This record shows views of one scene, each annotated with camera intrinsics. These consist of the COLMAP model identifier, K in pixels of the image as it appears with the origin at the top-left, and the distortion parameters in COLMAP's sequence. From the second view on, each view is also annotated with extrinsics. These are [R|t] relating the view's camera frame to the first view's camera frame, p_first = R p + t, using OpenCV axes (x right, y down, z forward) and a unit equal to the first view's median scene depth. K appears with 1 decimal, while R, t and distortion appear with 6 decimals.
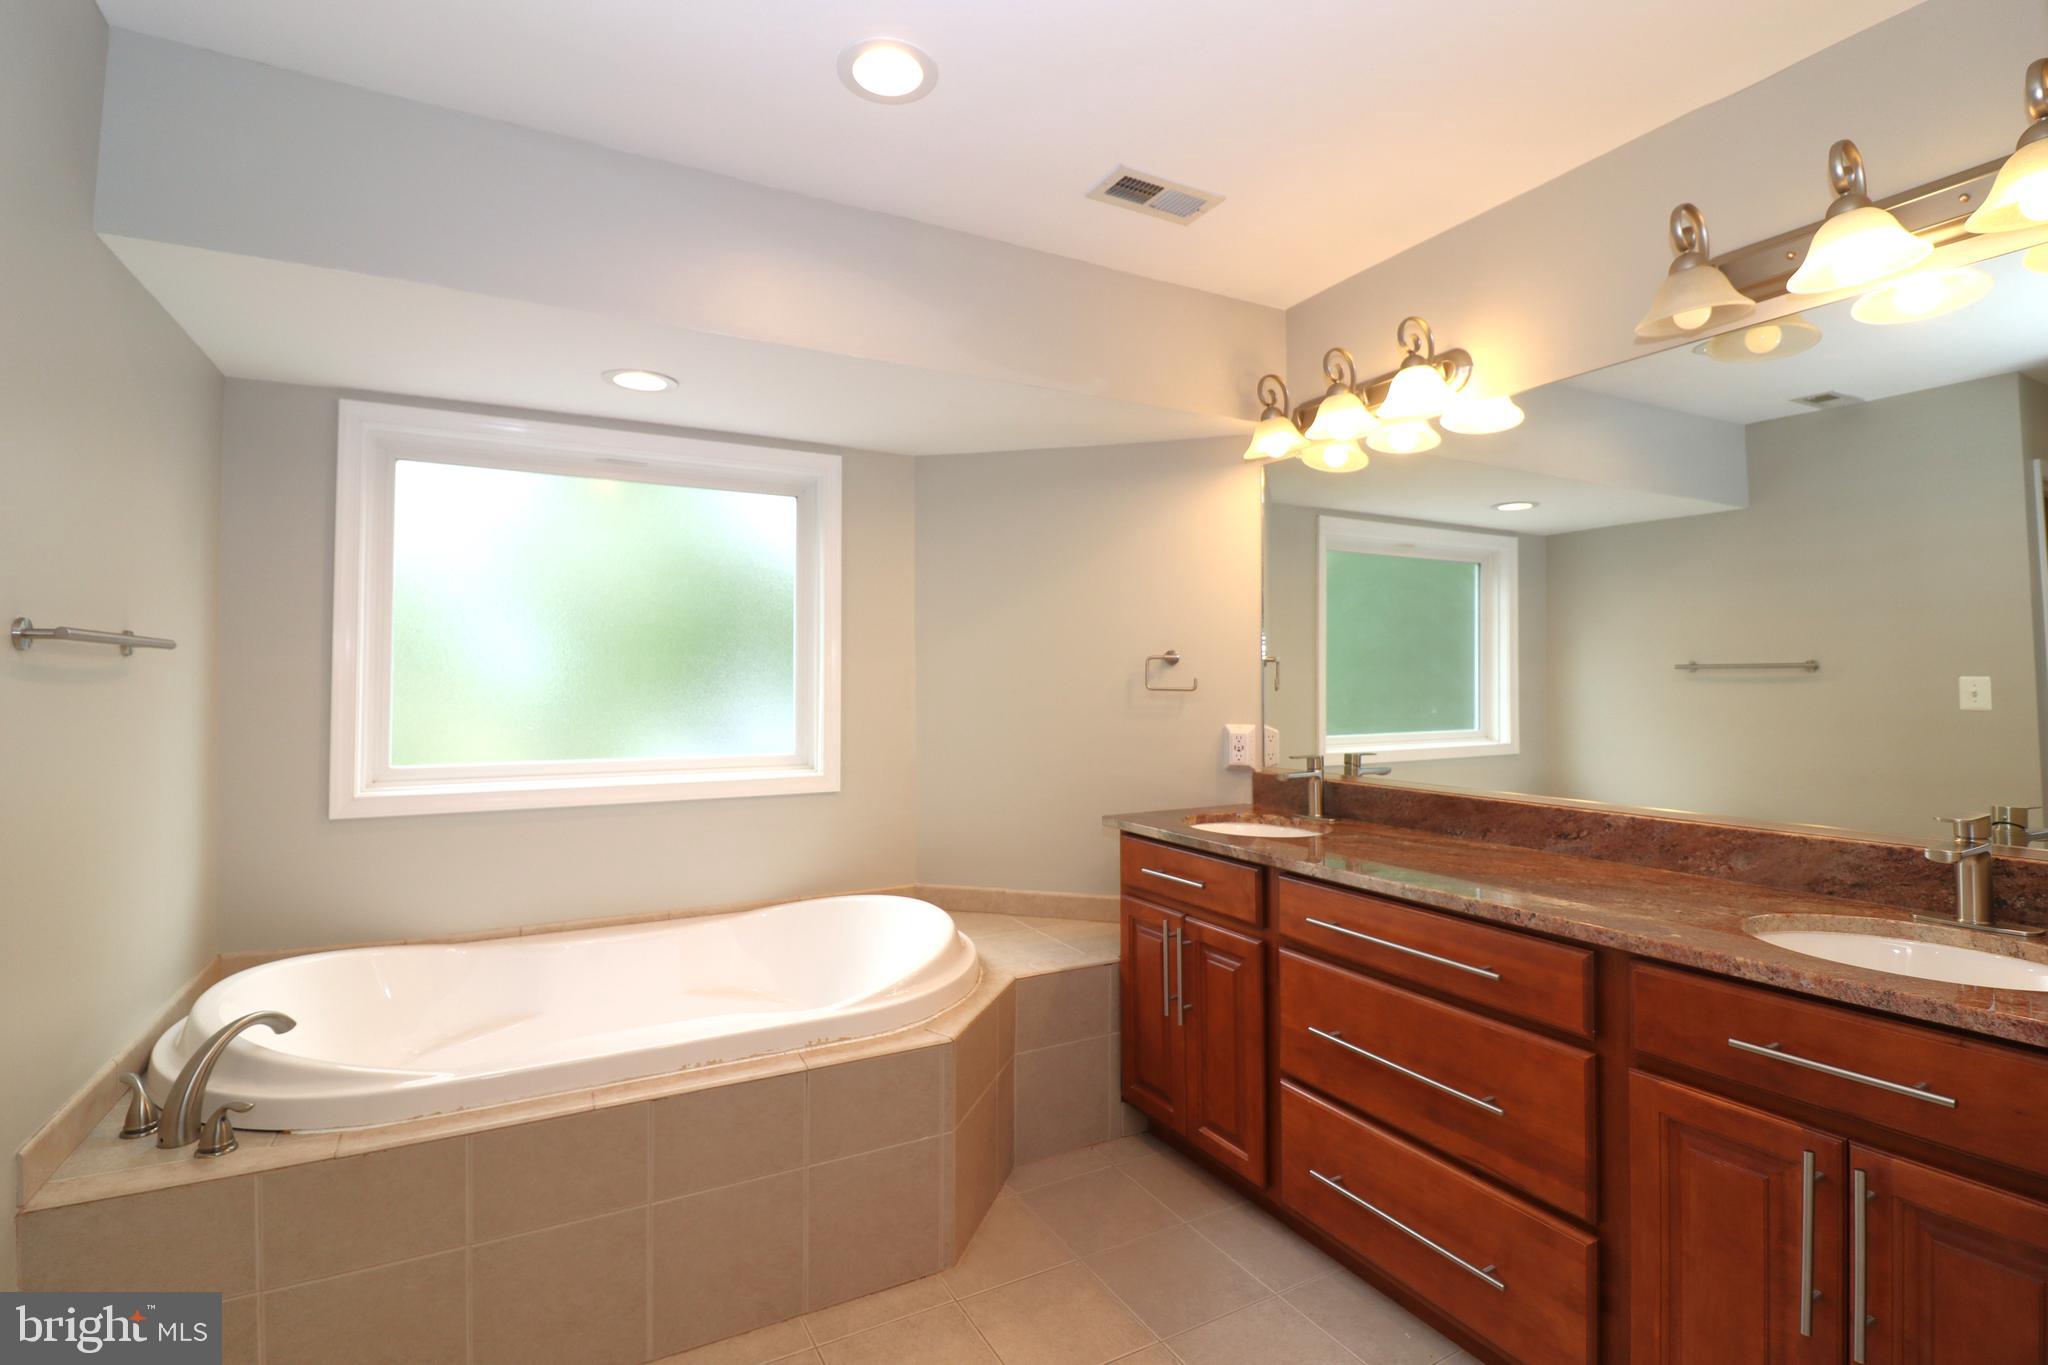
lens RADIAL K [[958.7, 0, 1027.9], [0, 958.7, 666.5], [0, 0, 1]] dist [0.000087, -0.012429]
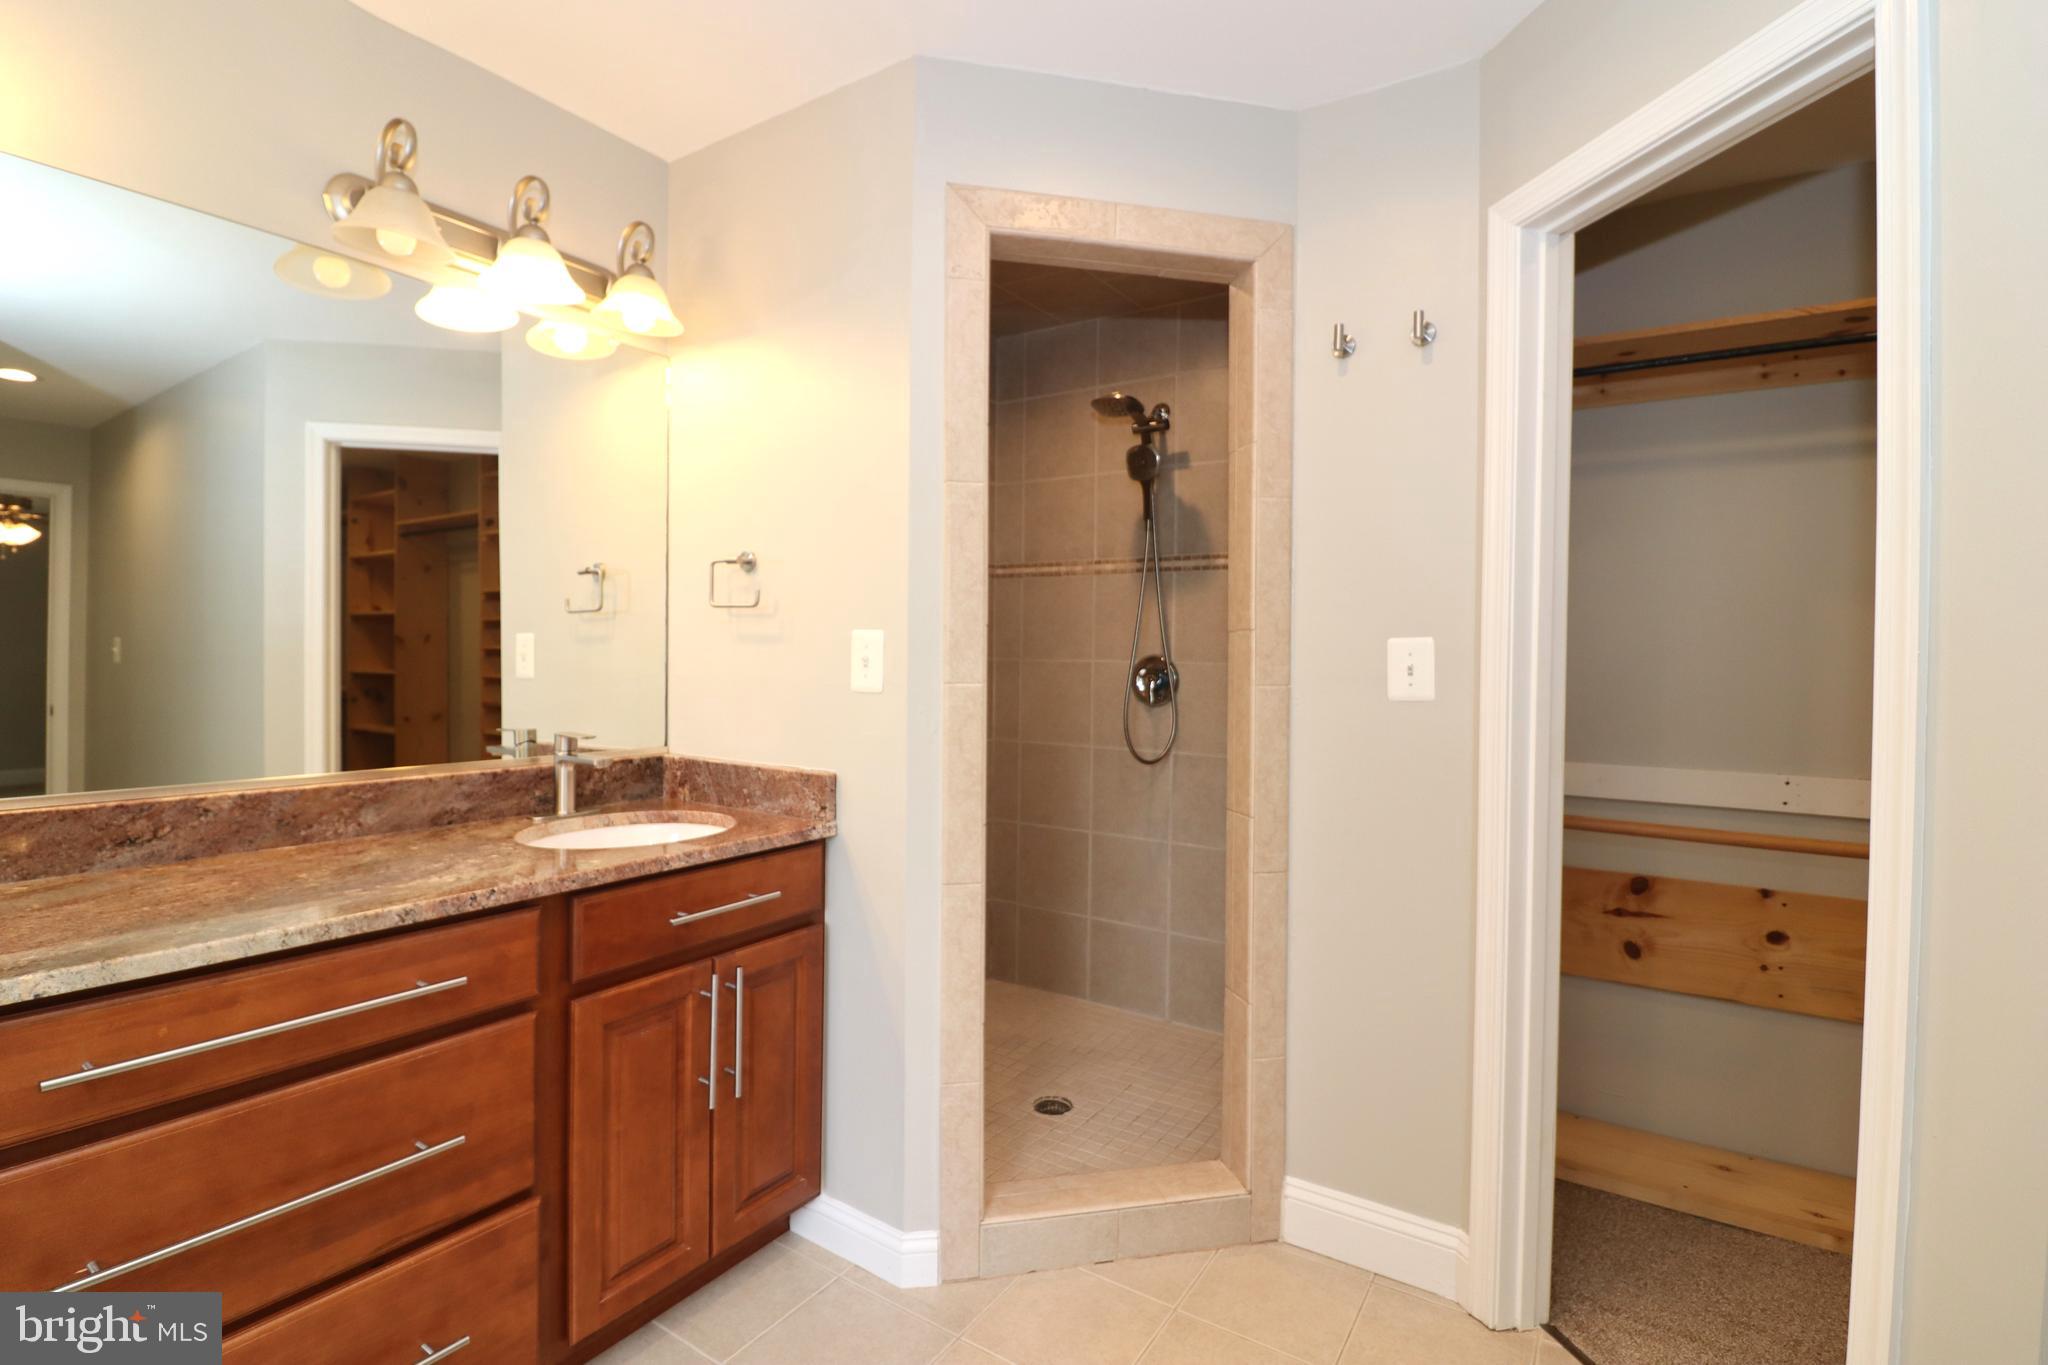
lens RADIAL K [[958.7, 0, 1027.9], [0, 958.7, 666.5], [0, 0, 1]] dist [0.000087, -0.012429]
pose [[-0.473850, -0.012831, 0.880512, -0.440862], [-0.029014, 0.999578, -0.001048, 0.036069], [-0.880127, -0.026043, -0.474023, 0.908095]]
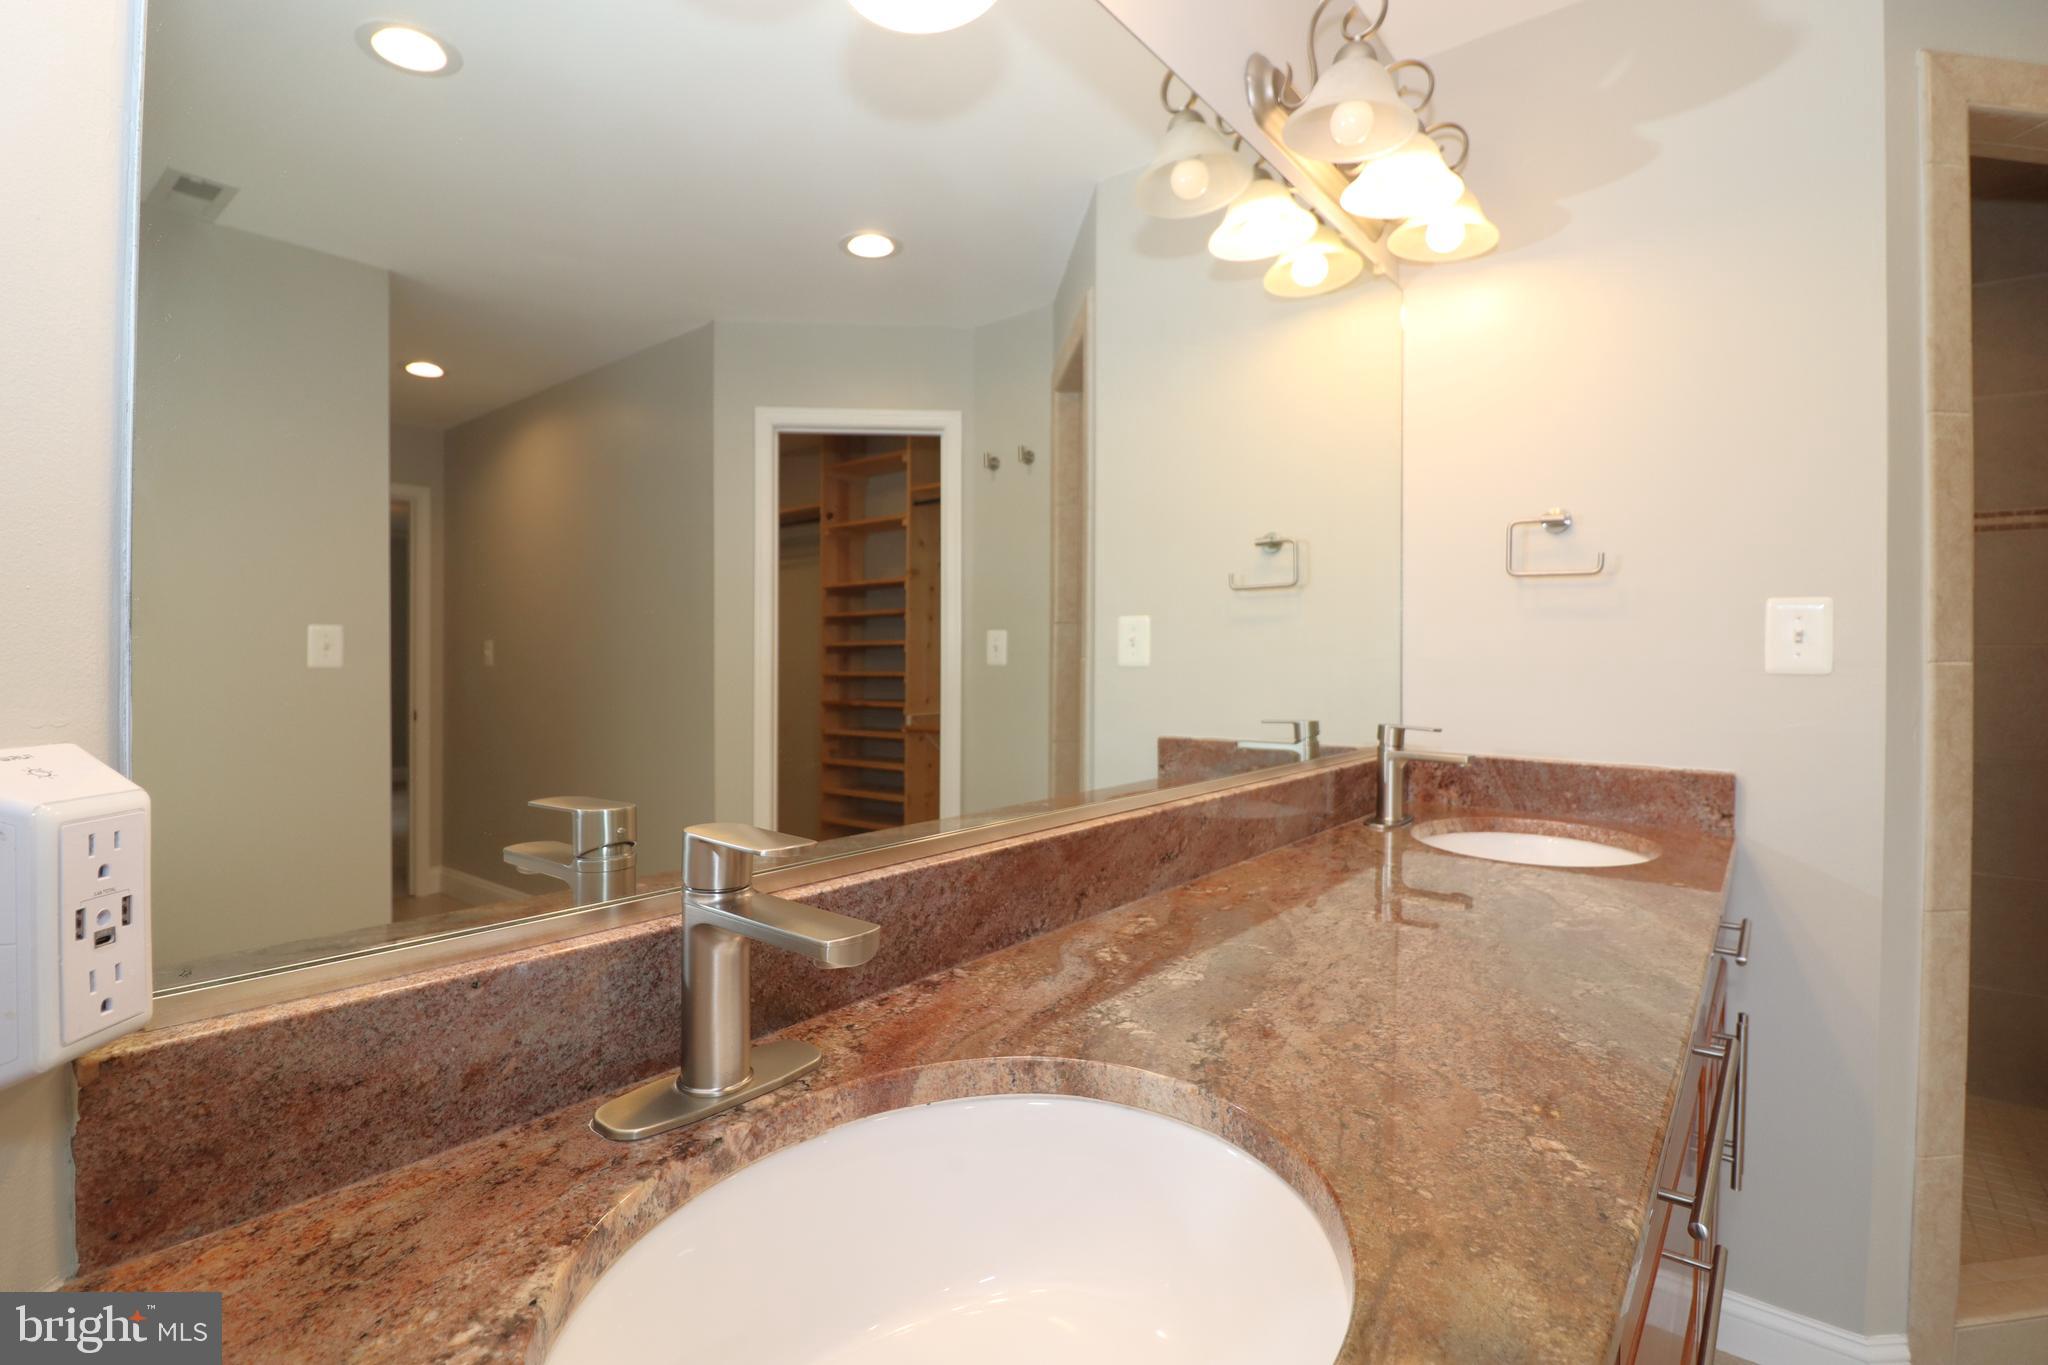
lens RADIAL K [[954.5, 0, 1025.7], [0, 954.5, 659.4], [0, 0, 1]] dist [-0.021692, -0.000314]
pose [[-0.383056, -0.003640, 0.923718, 0.086421], [-0.023466, 0.999708, -0.005791, 0.078881], [-0.923427, -0.023894, -0.383029, 1.564571]]
